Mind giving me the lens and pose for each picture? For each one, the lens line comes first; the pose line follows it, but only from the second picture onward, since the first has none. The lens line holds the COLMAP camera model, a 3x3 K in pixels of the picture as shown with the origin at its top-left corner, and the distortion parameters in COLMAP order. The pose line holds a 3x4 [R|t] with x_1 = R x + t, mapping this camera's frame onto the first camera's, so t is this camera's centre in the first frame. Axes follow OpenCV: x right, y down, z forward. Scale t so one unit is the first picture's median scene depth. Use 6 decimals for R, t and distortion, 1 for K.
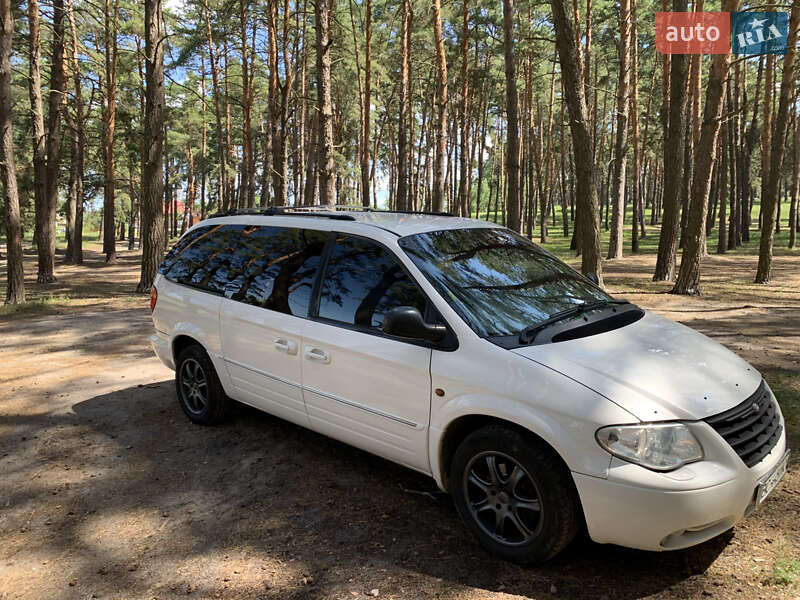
lens RADIAL K [[597.7, 0, 388.6], [0, 597.7, 296.5], [0, 0, 1]] dist [0.014187, -0.004911]
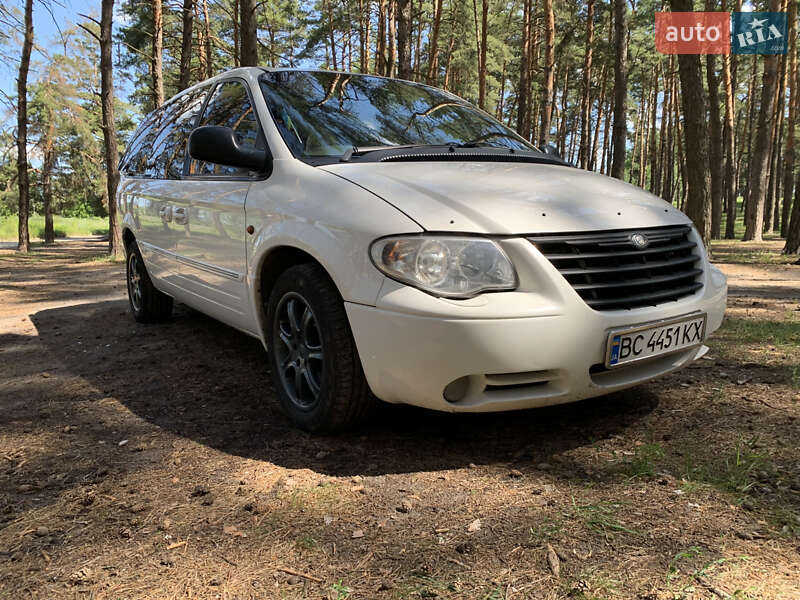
lens RADIAL K [[596.7, 0, 400.0], [0, 596.7, 300.0], [0, 0, 1]] dist [0.009258, 0.003708]
pose [[0.978997, 0.033032, -0.201181, 0.469542], [-0.030177, 0.999396, 0.017238, 0.244449], [0.201629, -0.010805, 0.979402, 0.237996]]
